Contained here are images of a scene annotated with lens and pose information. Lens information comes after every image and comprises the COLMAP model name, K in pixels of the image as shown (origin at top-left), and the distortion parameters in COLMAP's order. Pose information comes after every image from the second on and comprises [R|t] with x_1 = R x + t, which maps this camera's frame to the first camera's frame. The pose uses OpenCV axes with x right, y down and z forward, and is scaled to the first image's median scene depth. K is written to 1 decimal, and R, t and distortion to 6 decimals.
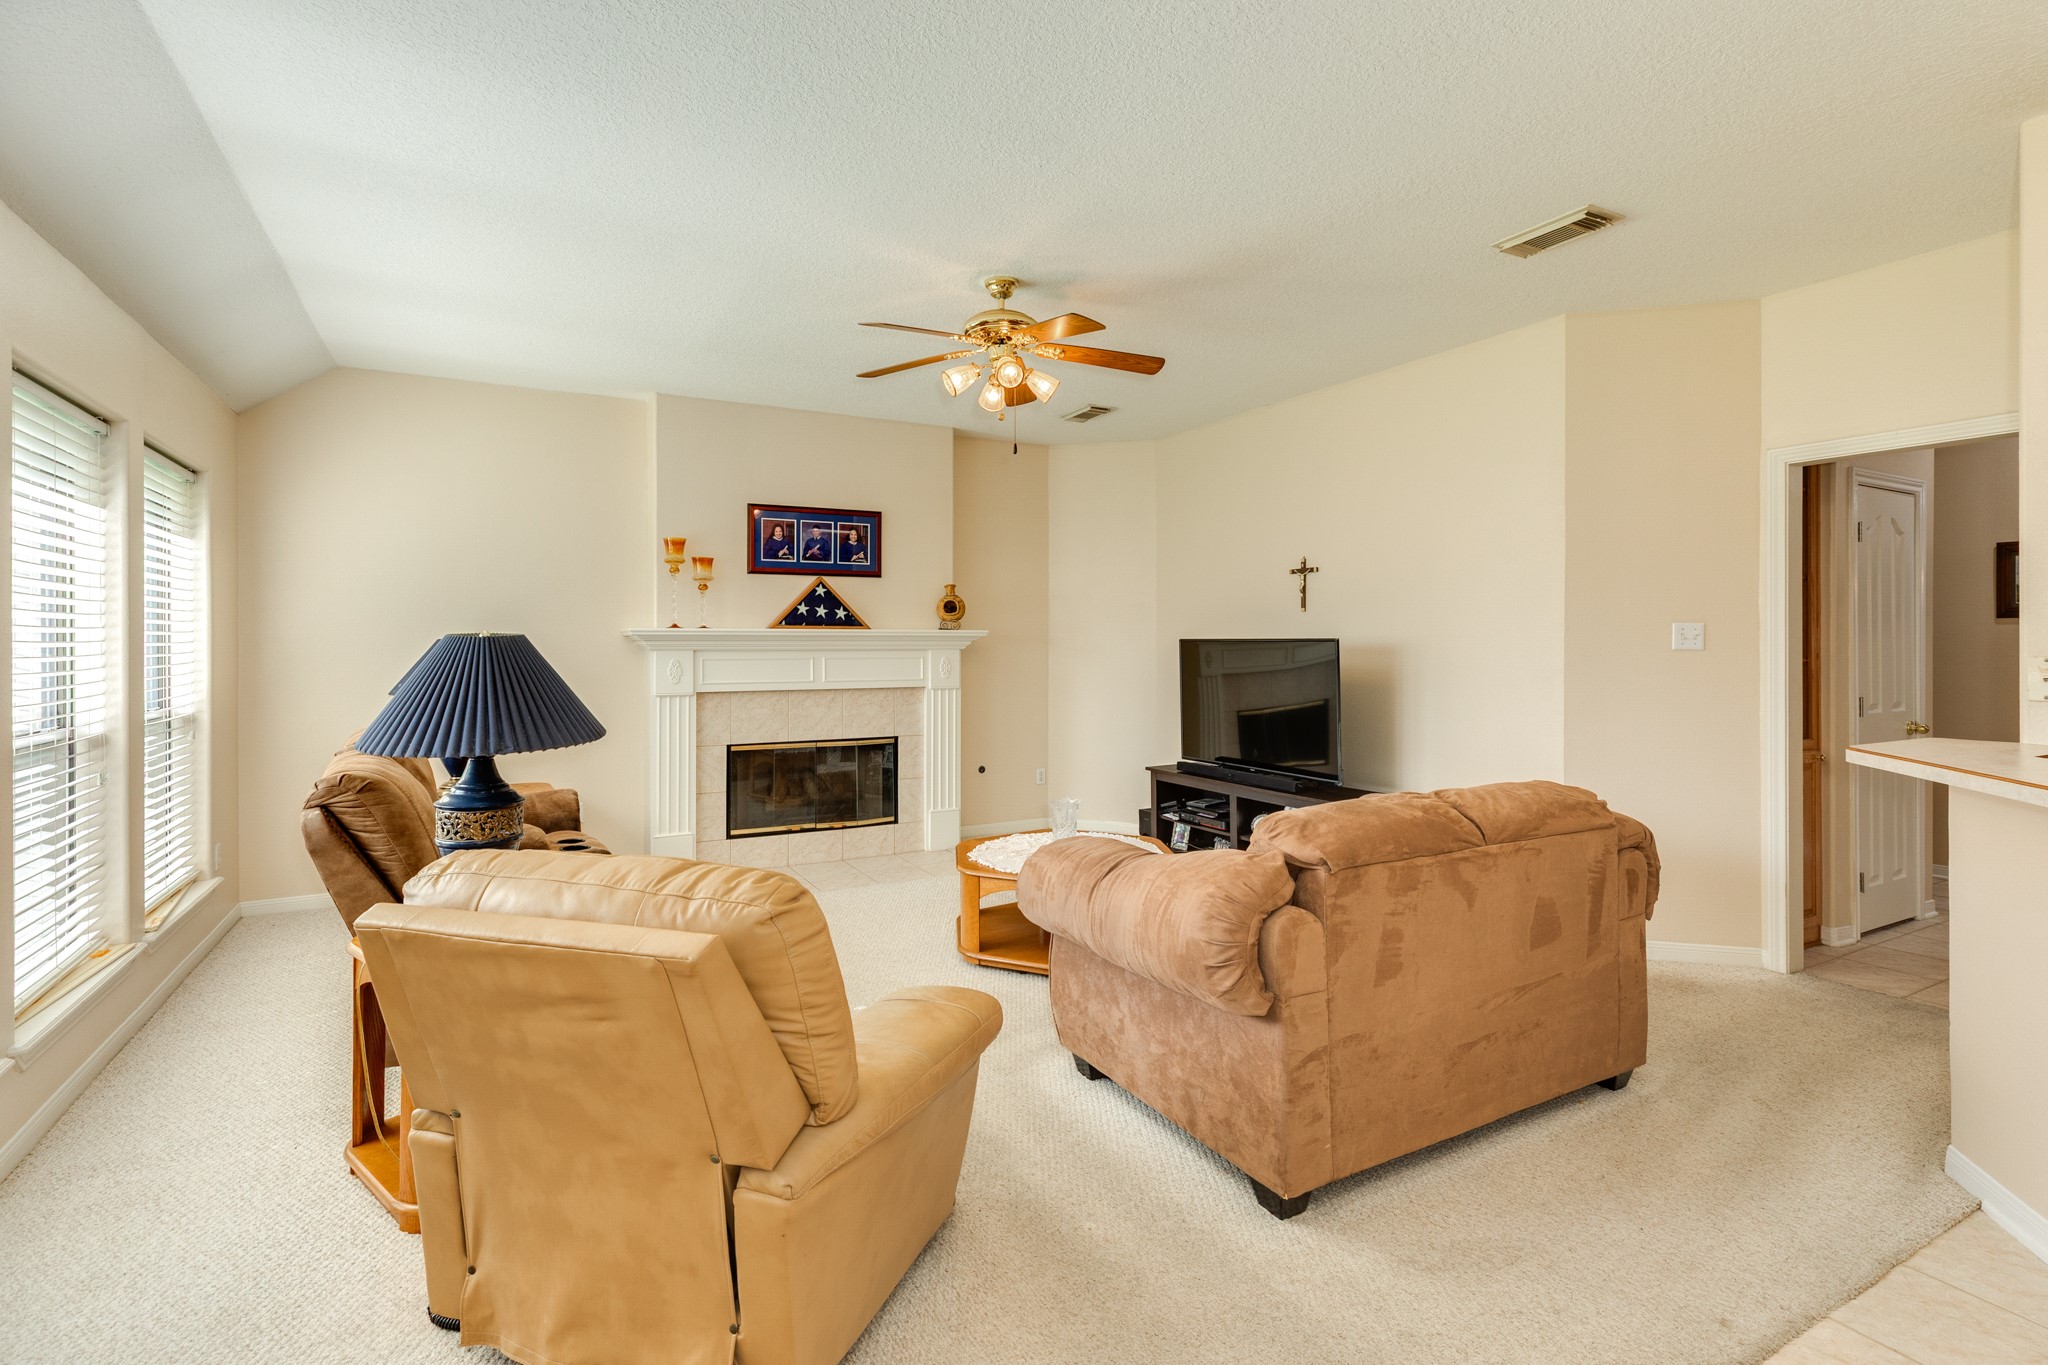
lens RADIAL K [[970.6, 0, 1014.4], [0, 970.6, 634.8], [0, 0, 1]] dist [0.013628, 0.000587]
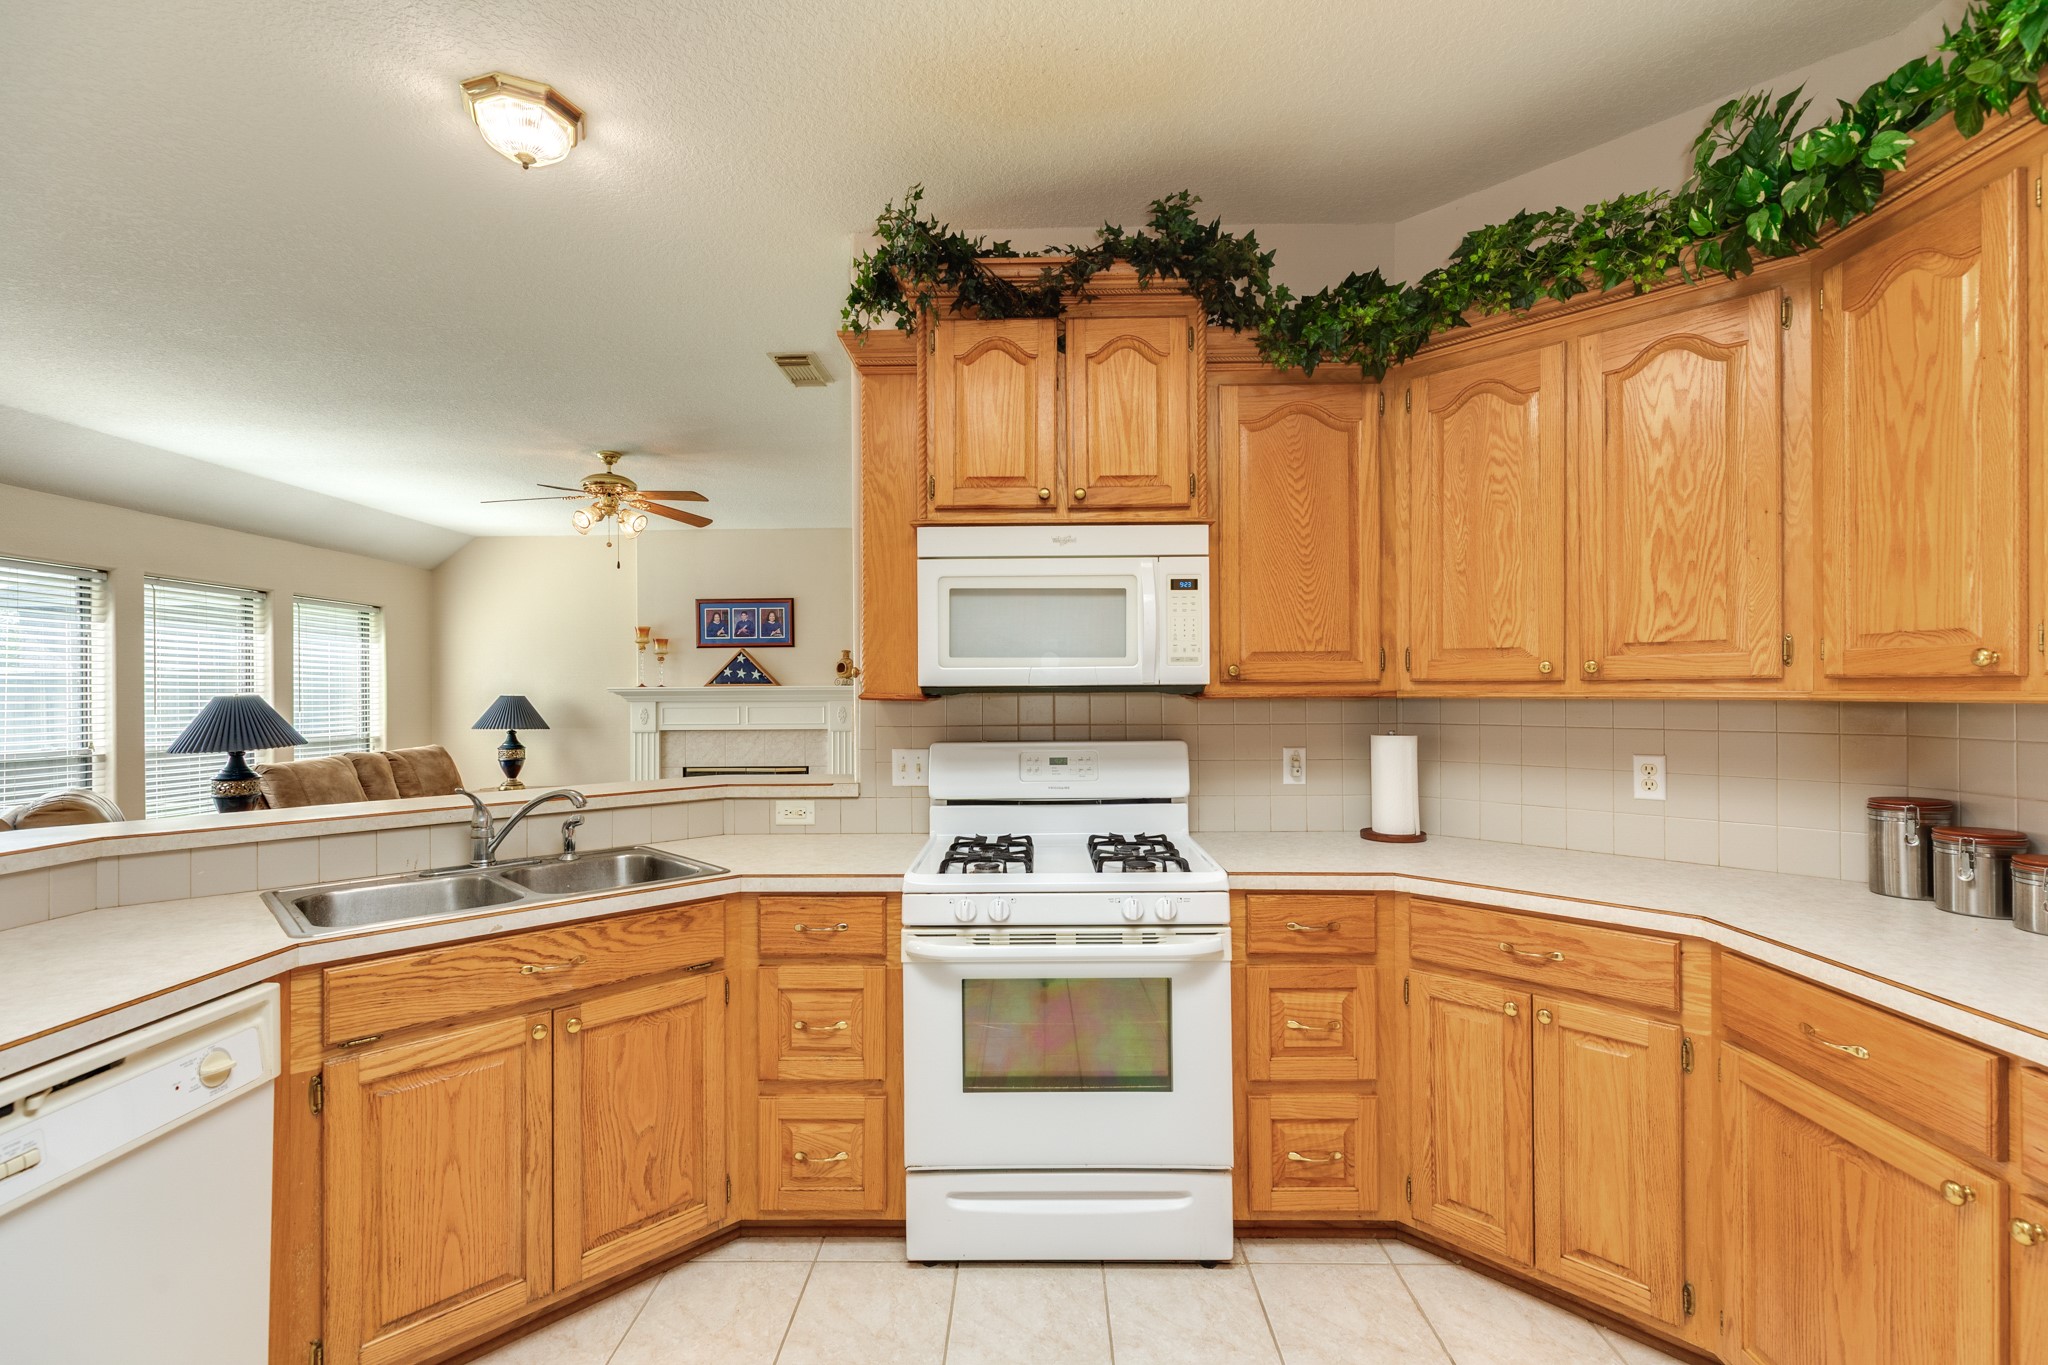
lens RADIAL K [[911.9, 0, 1040.6], [0, 911.9, 691.9], [0, 0, 1]] dist [0.004361, 0.000008]
pose [[0.873428, -0.009115, -0.486867, 0.816966], [0.012644, 0.999912, 0.003963, 0.002526], [0.486788, -0.009618, 0.873467, 0.064475]]
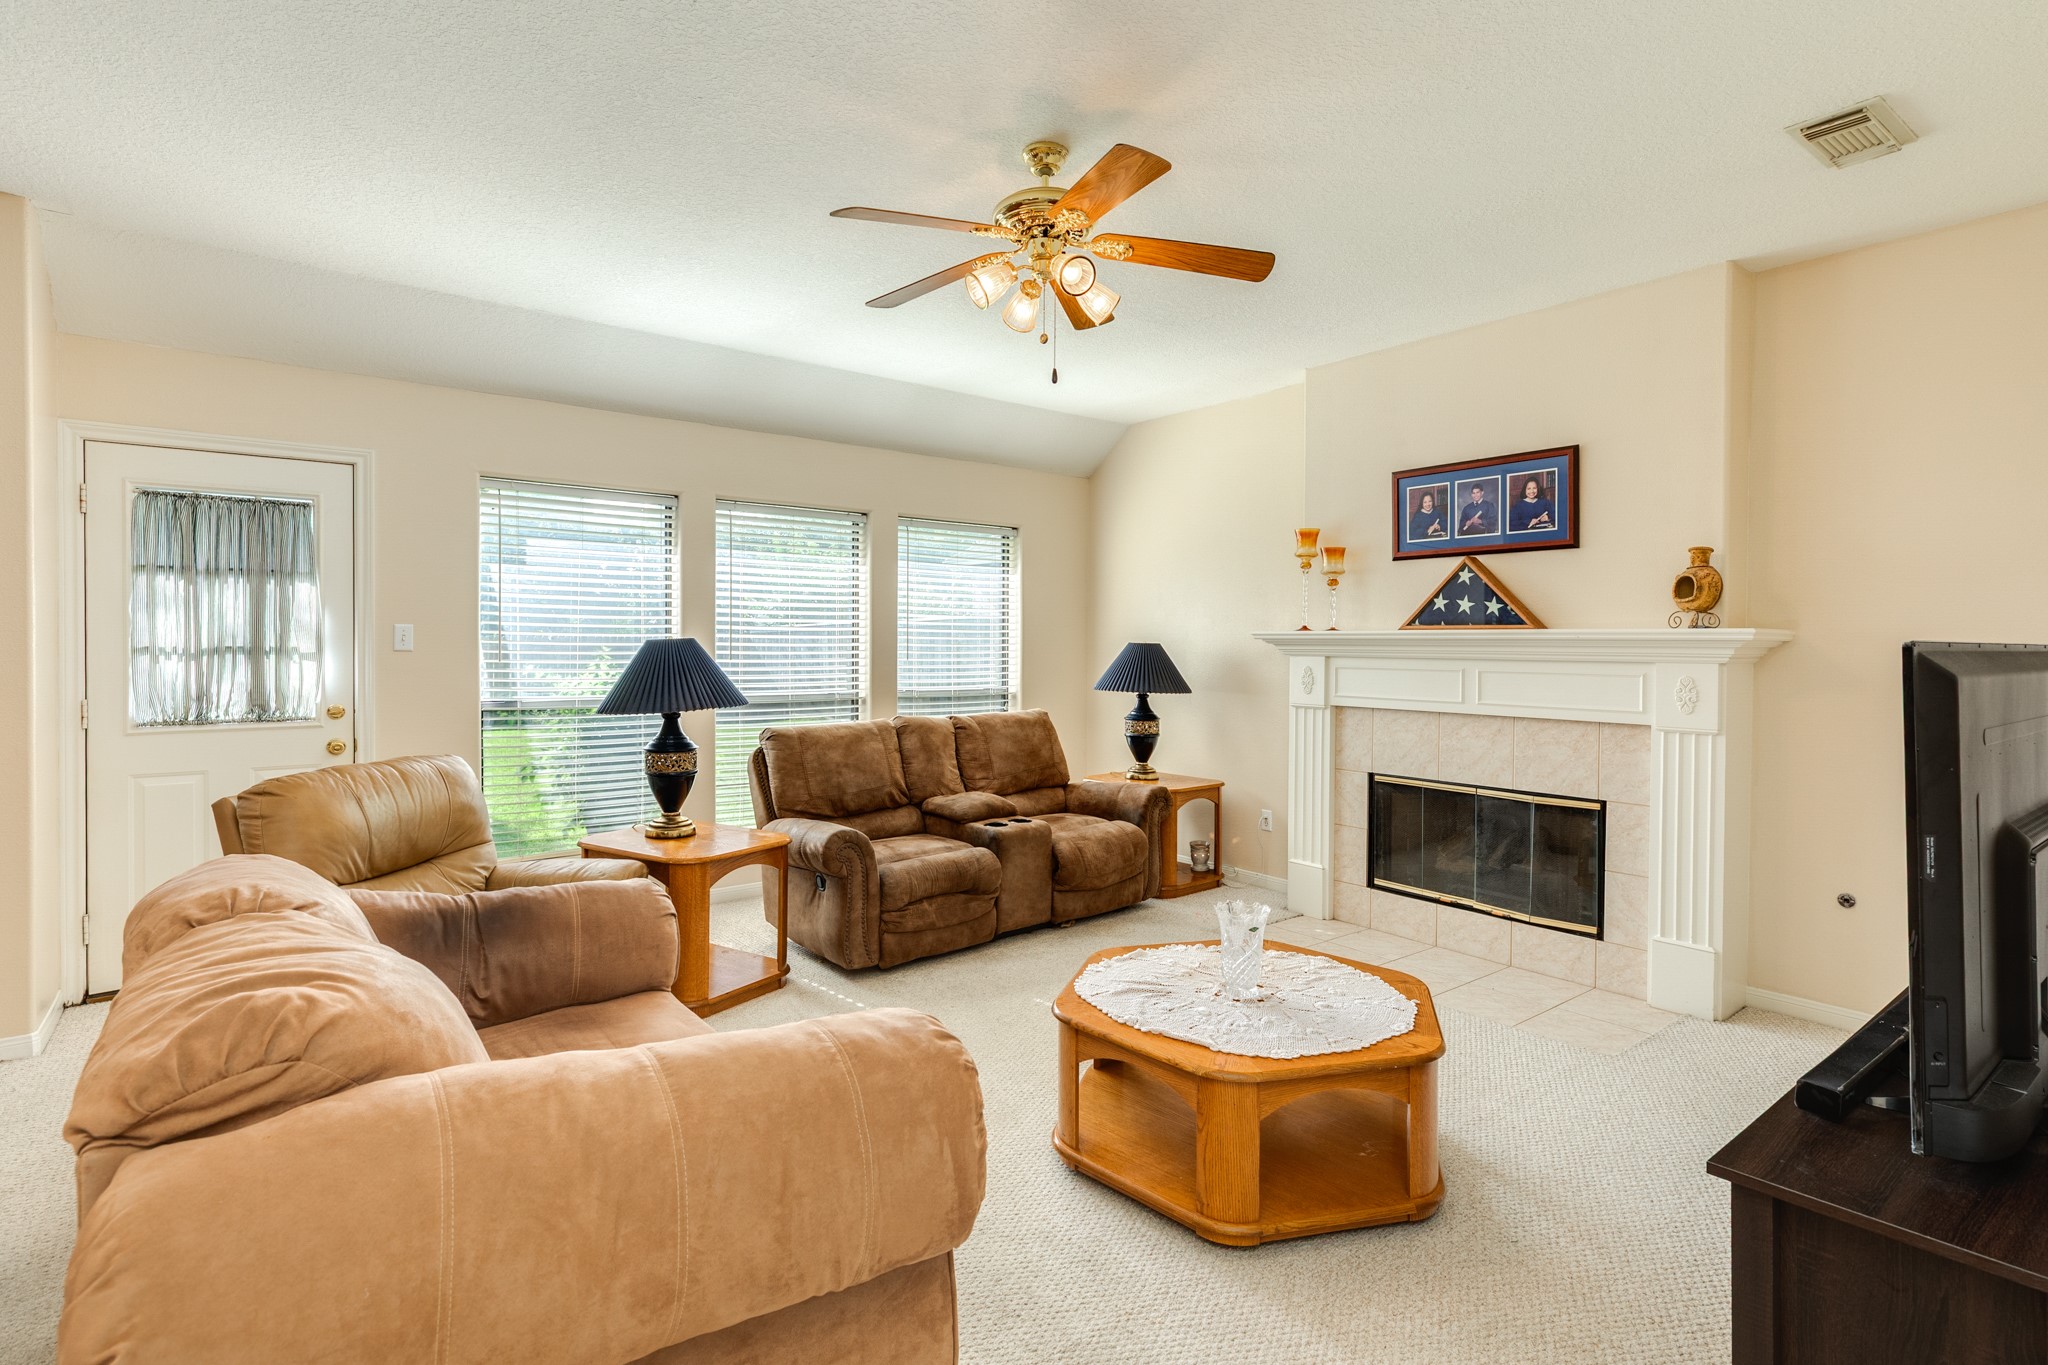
lens RADIAL K [[991.7, 0, 1026.6], [0, 991.7, 642.5], [0, 0, 1]] dist [-0.003479, -0.000241]
pose [[0.157187, -0.000486, -0.987569, 0.472588], [0.001841, 0.999998, -0.000199, 0.003117], [0.987567, -0.001787, 0.157187, 0.567816]]
